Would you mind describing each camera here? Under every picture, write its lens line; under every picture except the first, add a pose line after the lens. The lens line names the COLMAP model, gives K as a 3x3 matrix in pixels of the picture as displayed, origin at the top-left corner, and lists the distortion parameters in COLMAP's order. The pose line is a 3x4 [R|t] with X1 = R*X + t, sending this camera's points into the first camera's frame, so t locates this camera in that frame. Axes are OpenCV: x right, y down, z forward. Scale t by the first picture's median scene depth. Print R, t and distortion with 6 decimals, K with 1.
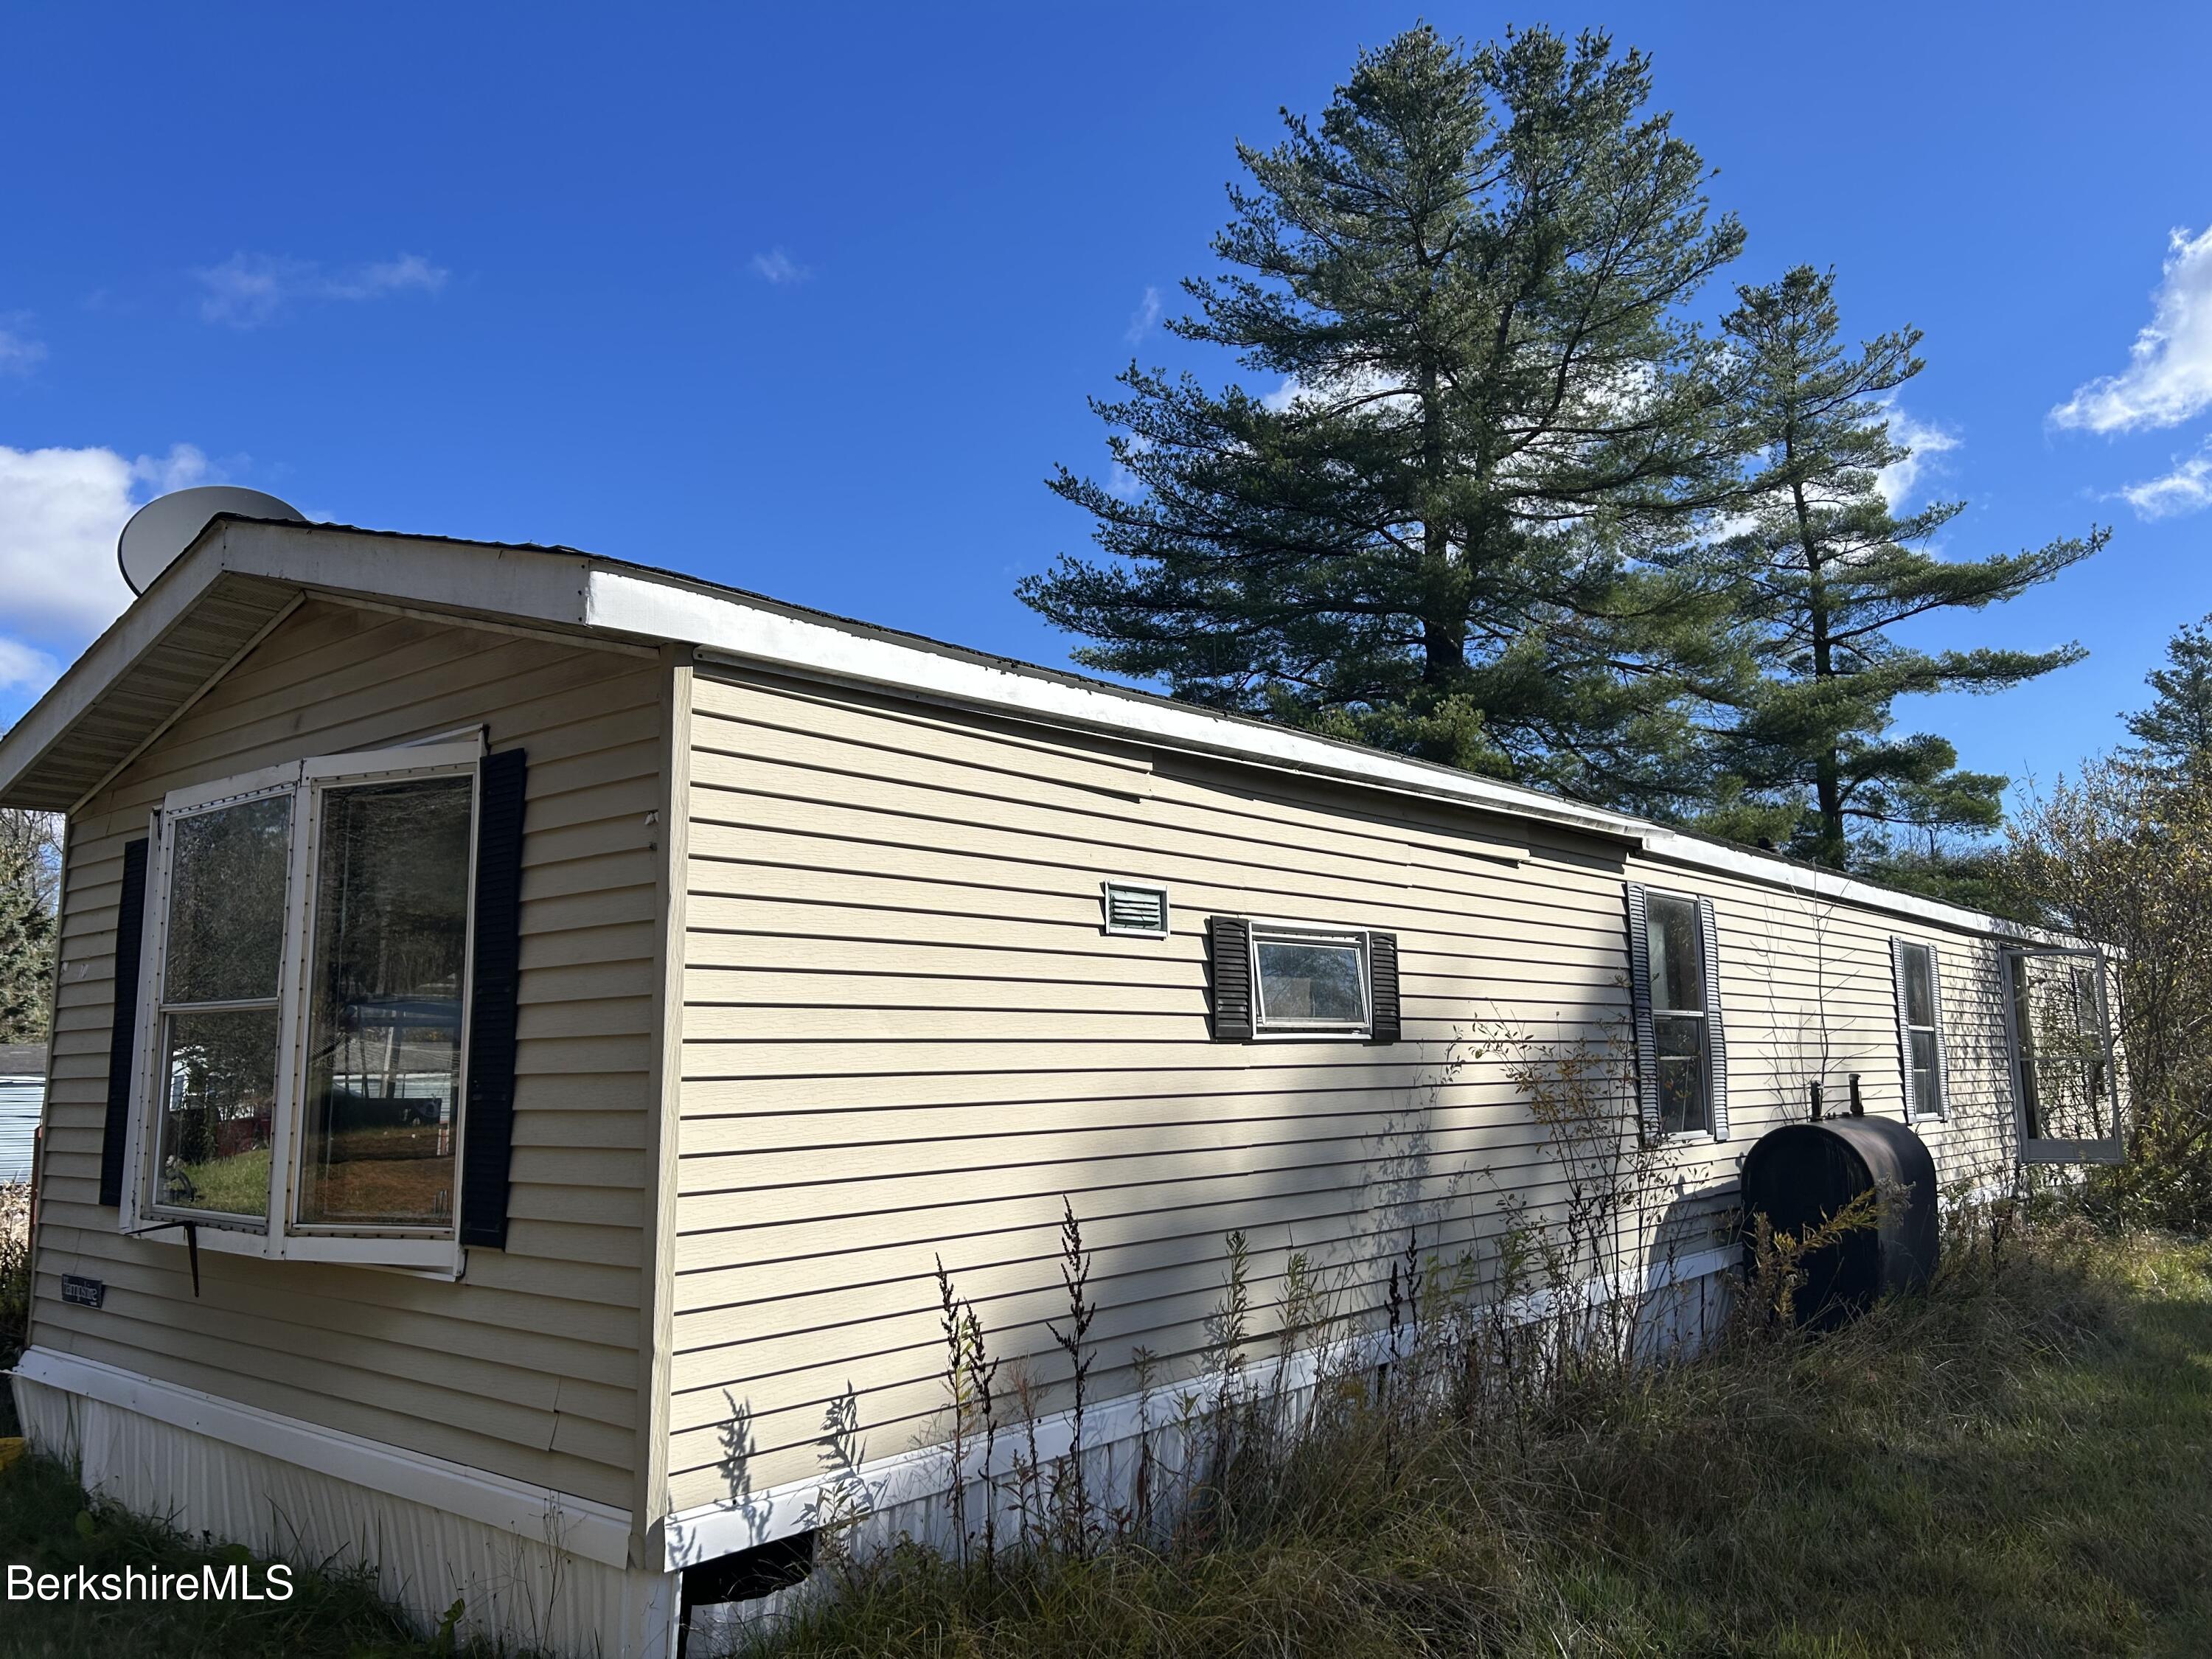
lens RADIAL K [[1645.7, 0, 1124.3], [0, 1645.7, 808.6], [0, 0, 1]] dist [0.061994, -0.057725]
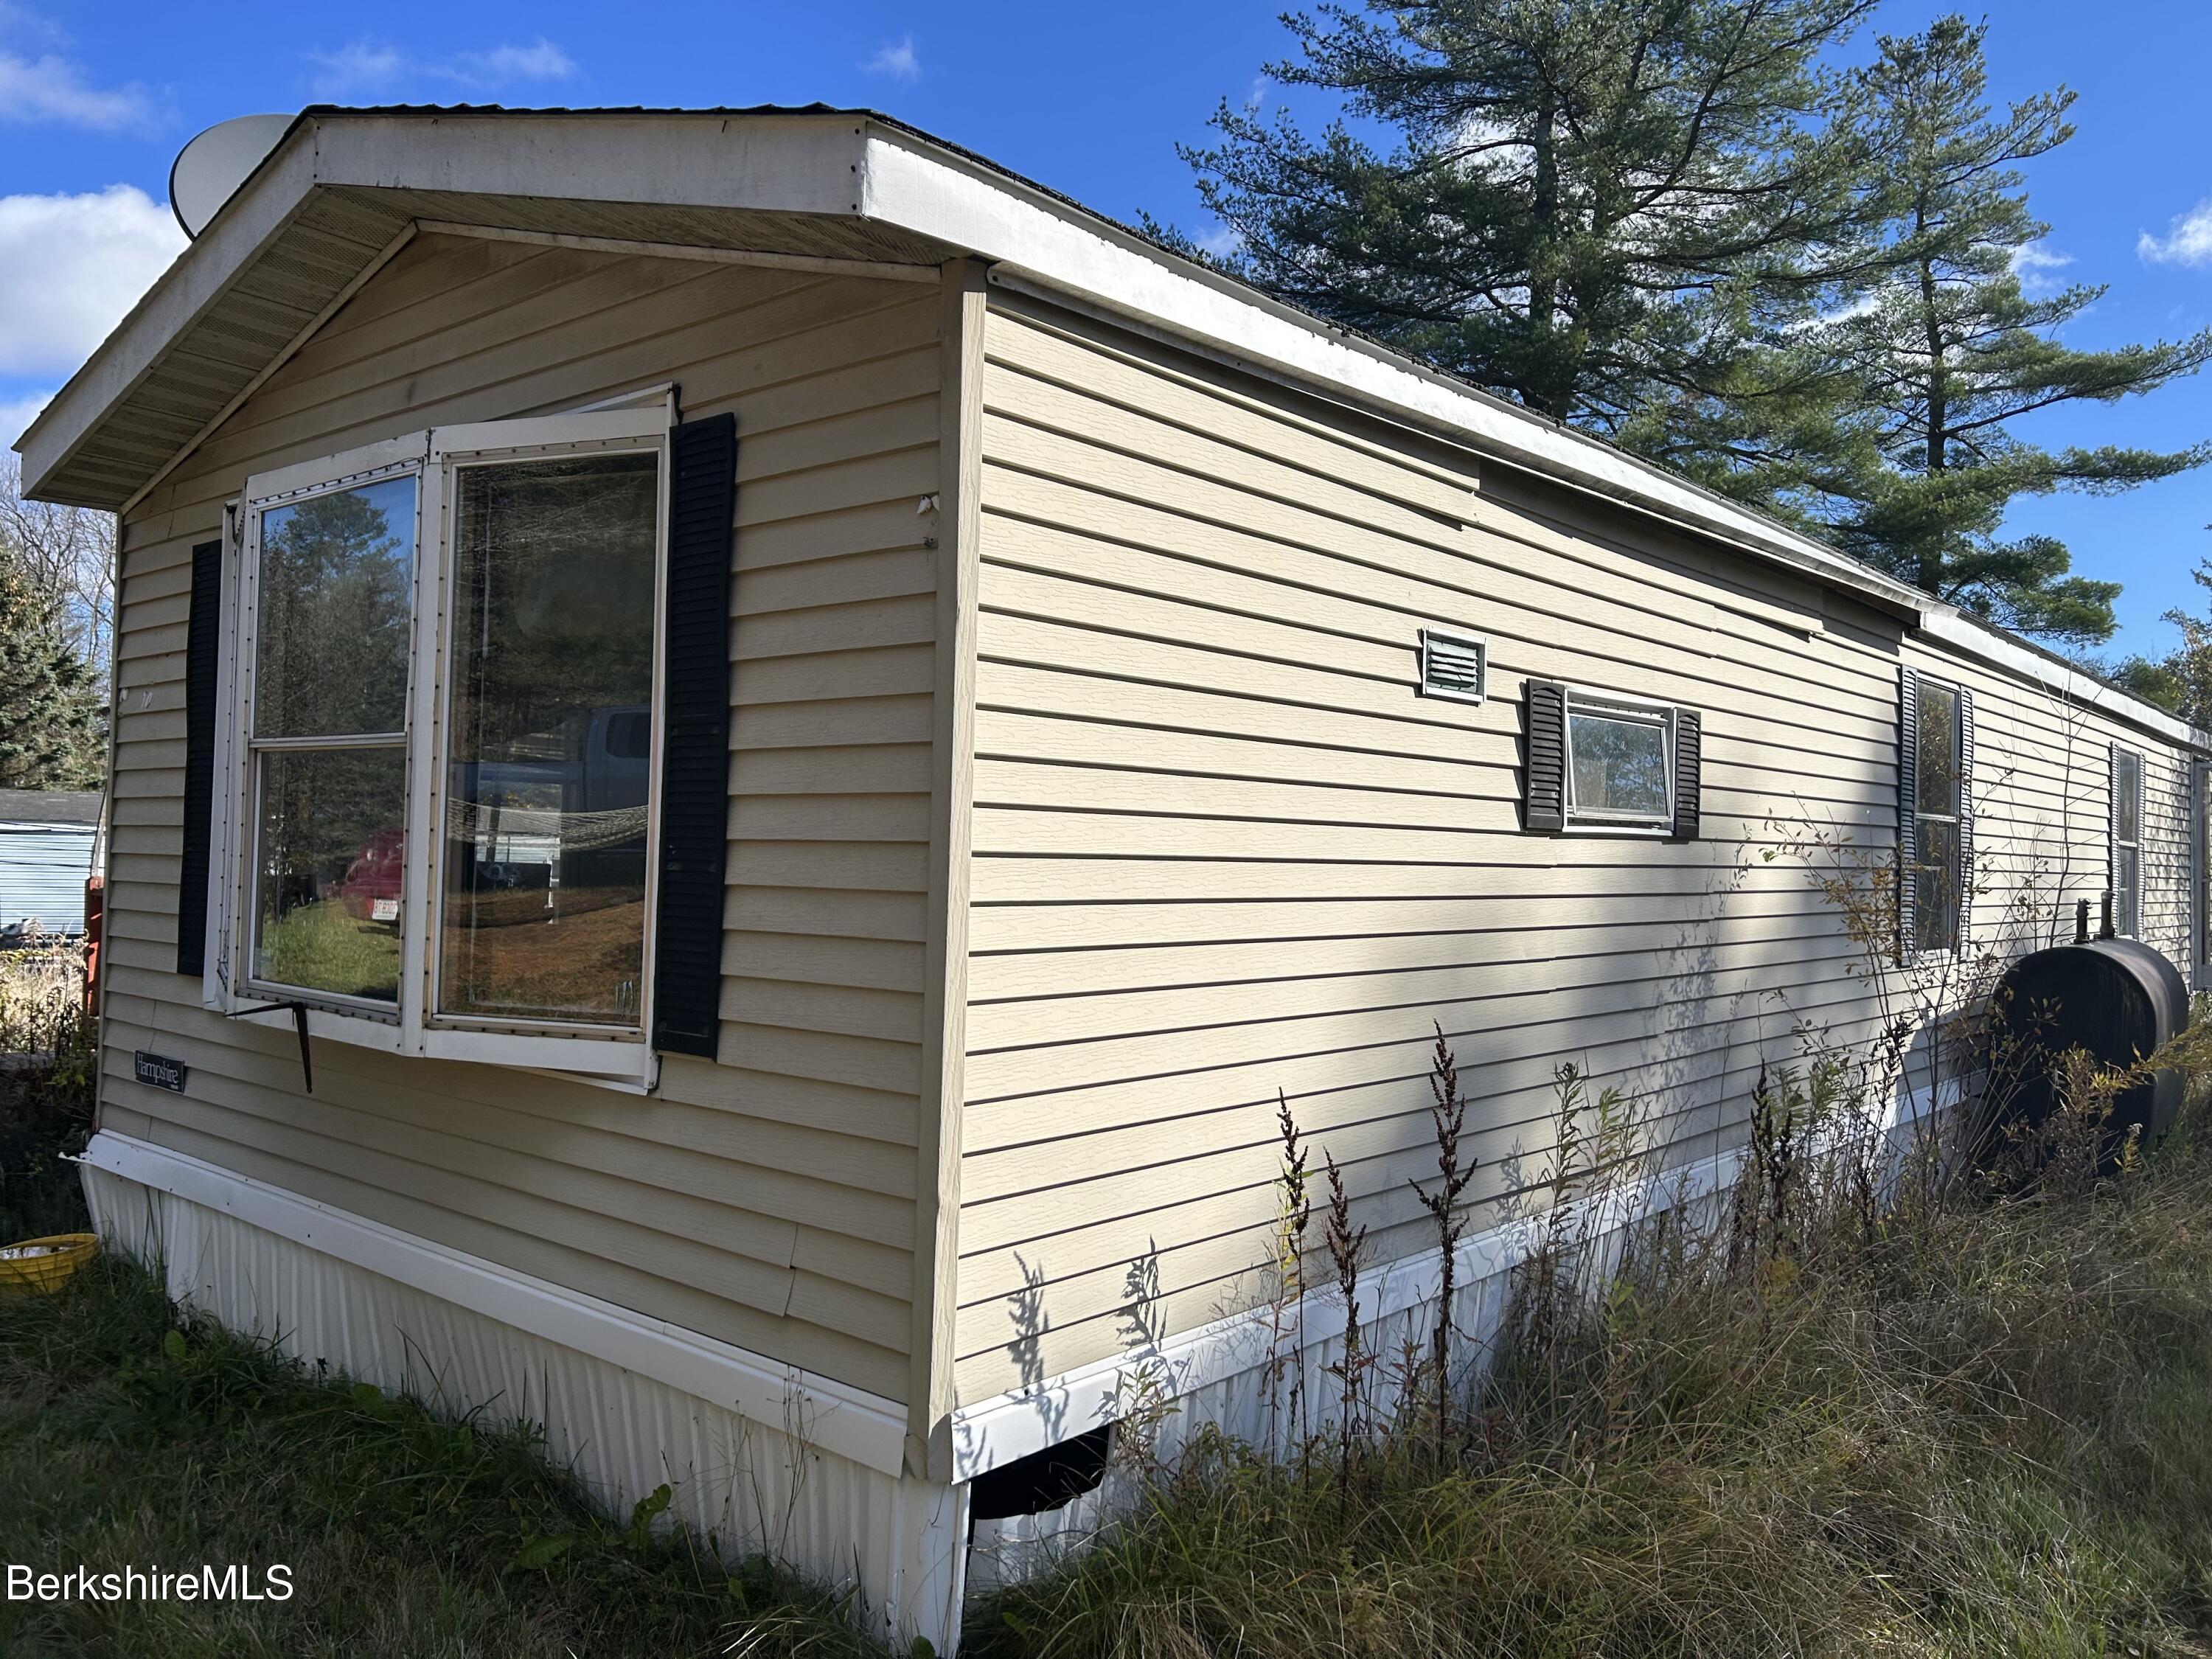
lens RADIAL K [[1645.7, 0, 1124.2], [0, 1645.7, 782.7], [0, 0, 1]] dist [0.061994, -0.057725]
pose [[0.999377, 0.034182, -0.008798, -0.138863], [-0.032996, 0.993272, 0.111003, 0.033144], [0.012533, -0.110644, 0.993781, 0.188935]]
